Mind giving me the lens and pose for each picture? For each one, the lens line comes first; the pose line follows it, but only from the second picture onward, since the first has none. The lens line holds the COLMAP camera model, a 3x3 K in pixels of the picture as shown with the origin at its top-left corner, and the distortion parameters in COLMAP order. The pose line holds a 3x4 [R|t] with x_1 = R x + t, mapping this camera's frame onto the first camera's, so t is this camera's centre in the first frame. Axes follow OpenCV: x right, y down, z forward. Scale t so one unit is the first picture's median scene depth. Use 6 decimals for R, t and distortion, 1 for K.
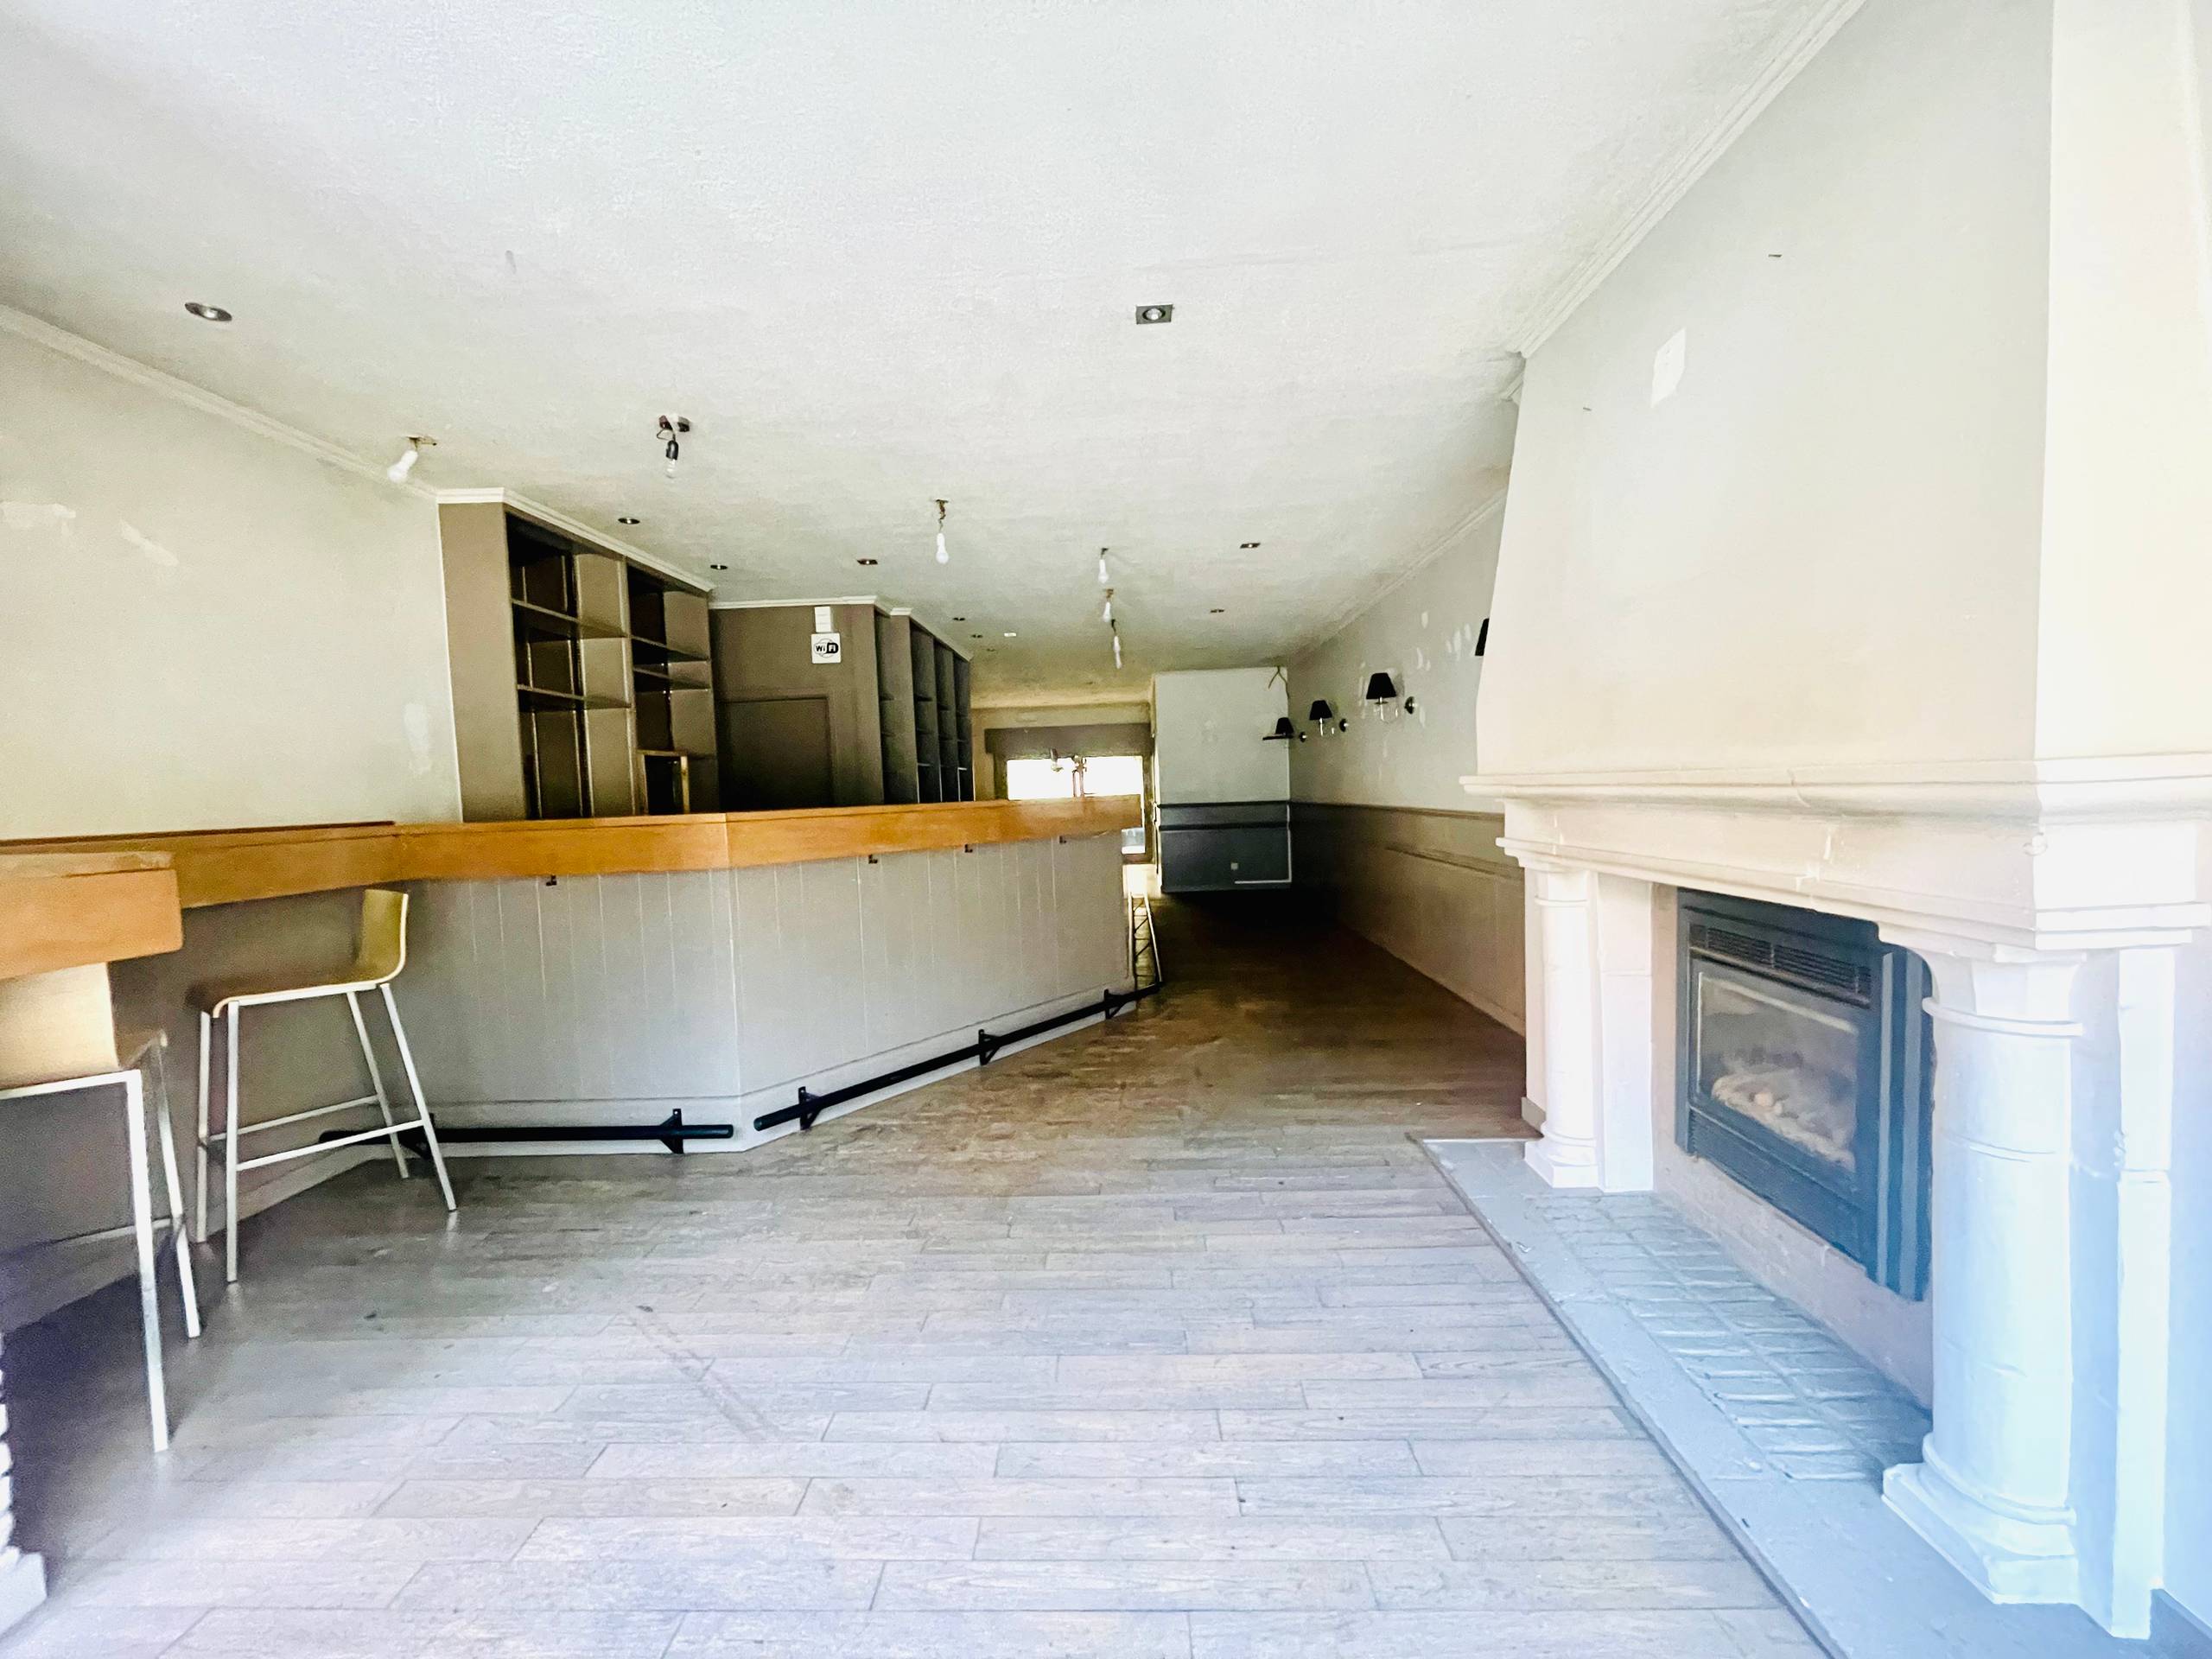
lens RADIAL K [[894.3, 0, 1098.8], [0, 894.3, 835.4], [0, 0, 1]] dist [-0.006315, 0.000677]
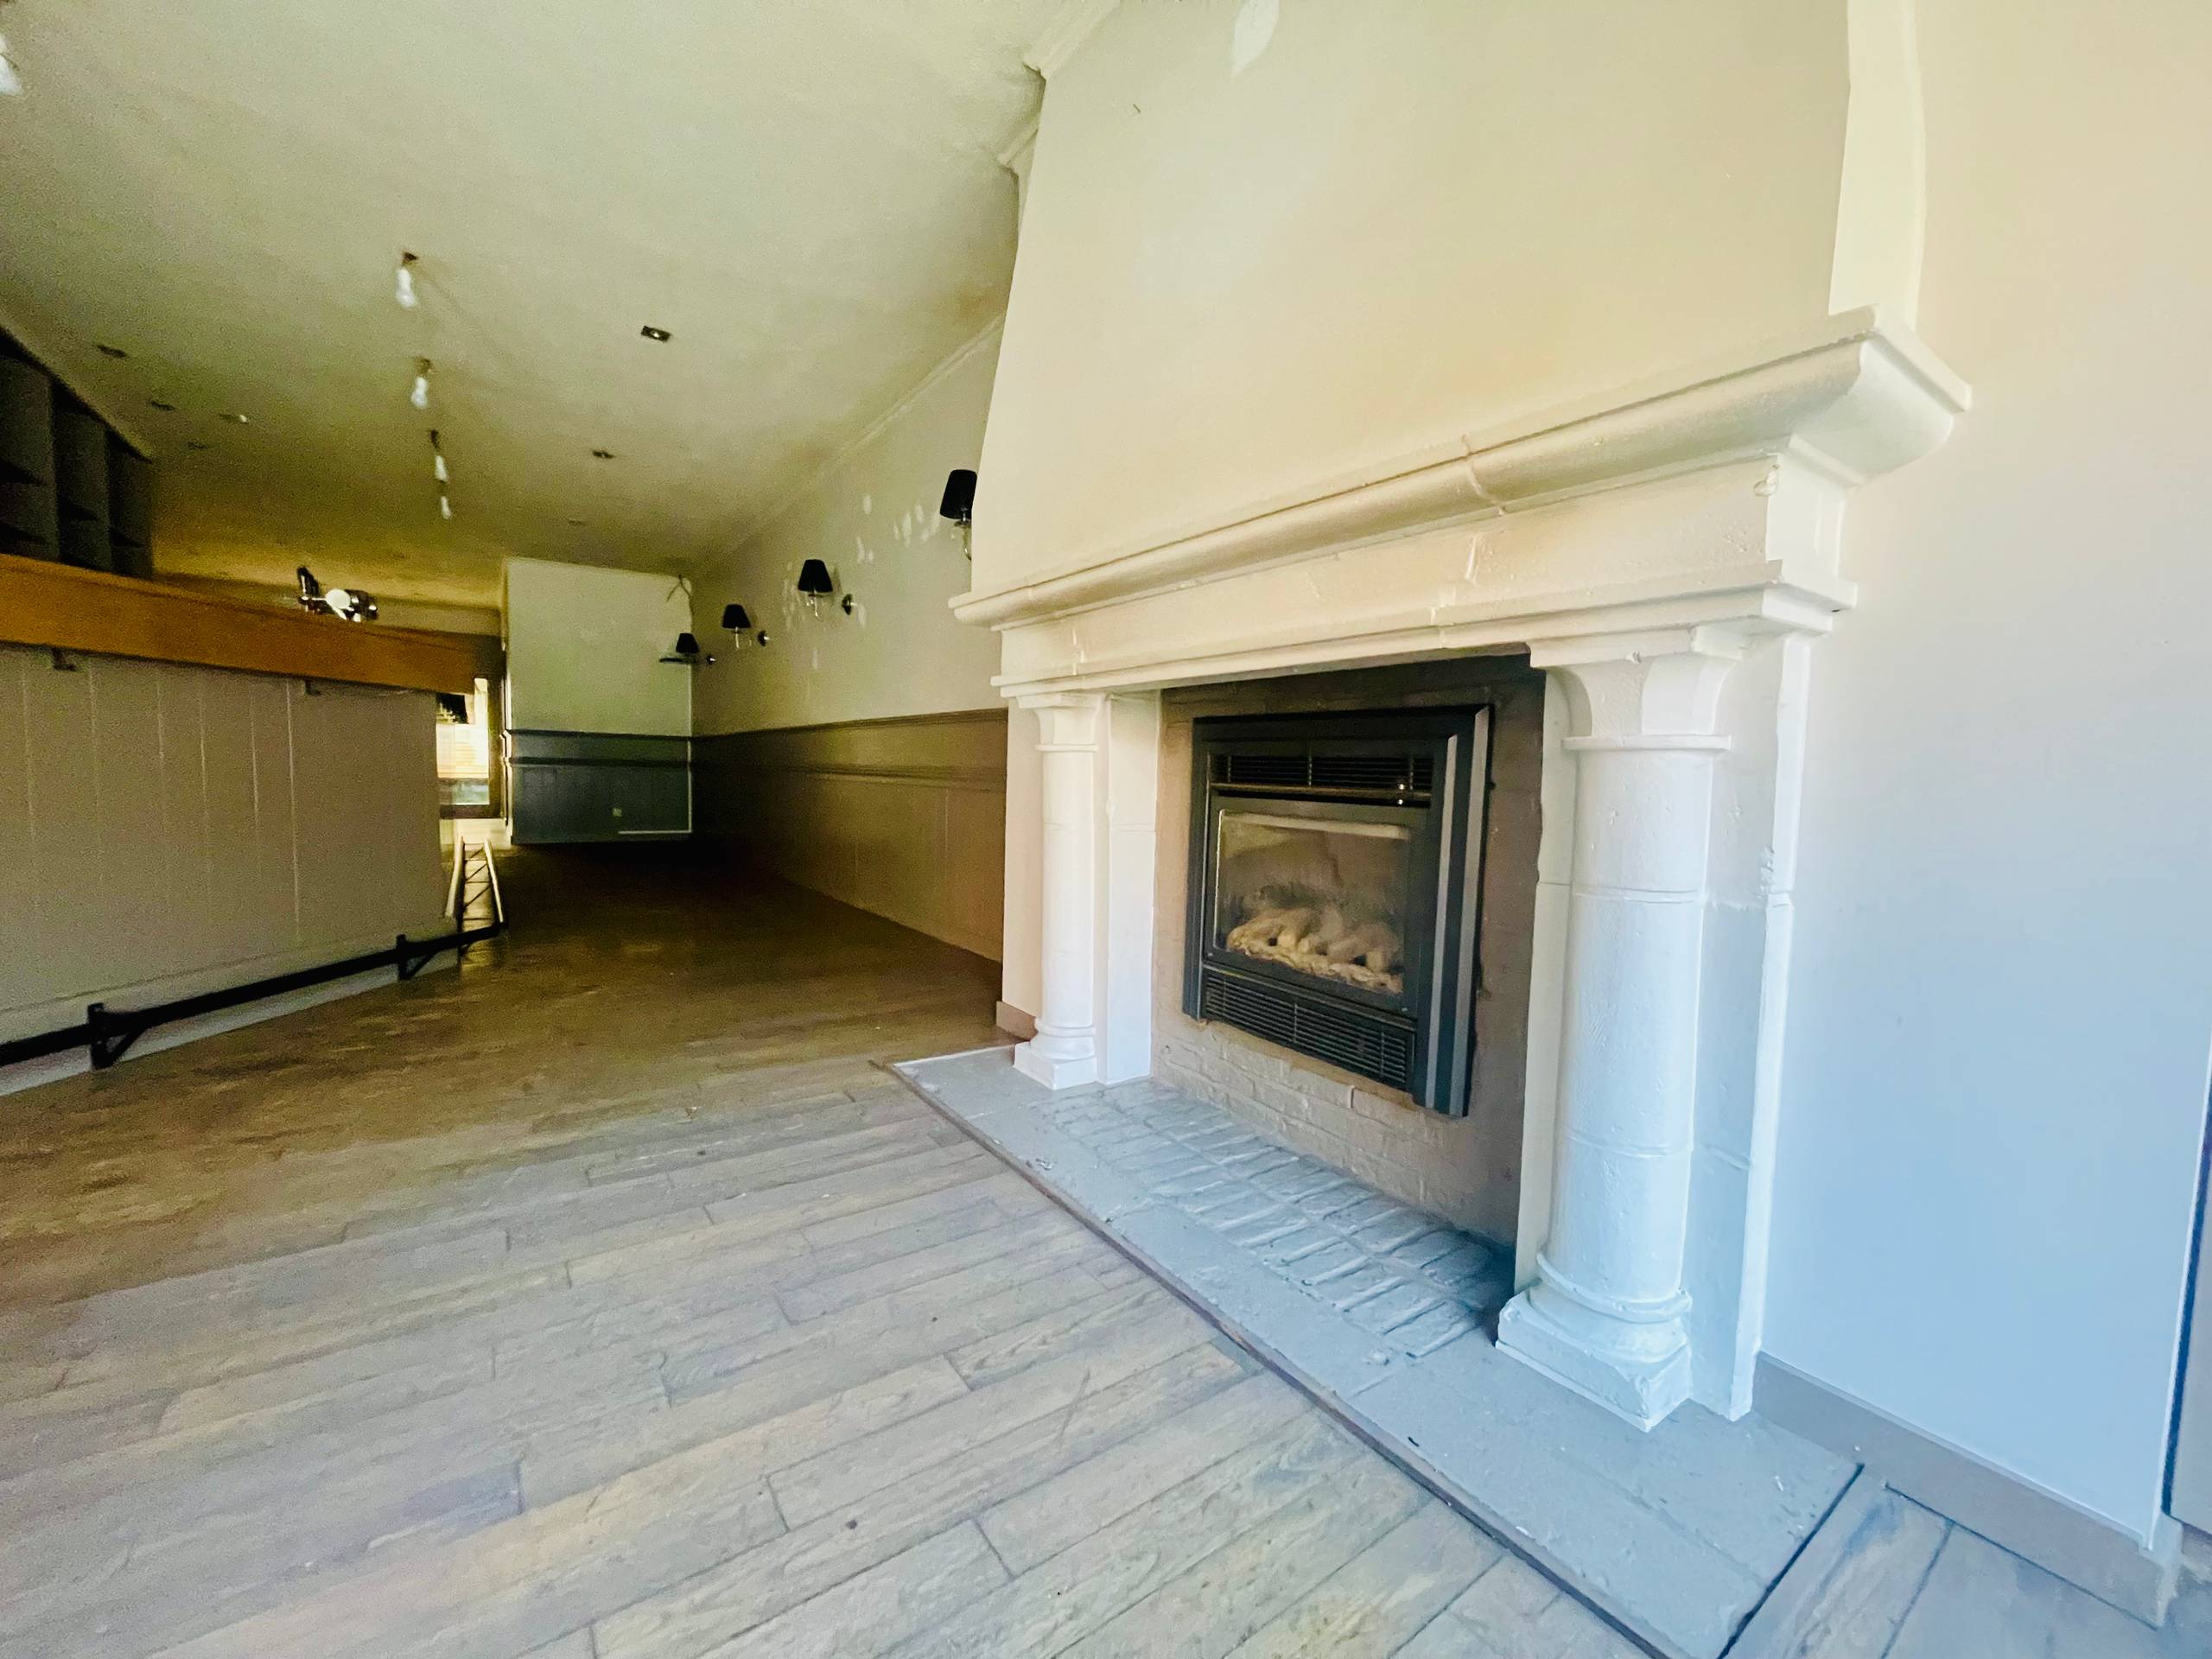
lens RADIAL K [[894.3, 0, 1100.9], [0, 894.3, 830.0], [0, 0, 1]] dist [-0.006315, 0.000677]
pose [[0.796222, 0.014766, 0.604824, 0.042311], [-0.022642, 0.999729, 0.005401, 0.162492], [-0.604581, -0.017995, 0.796341, 0.349036]]
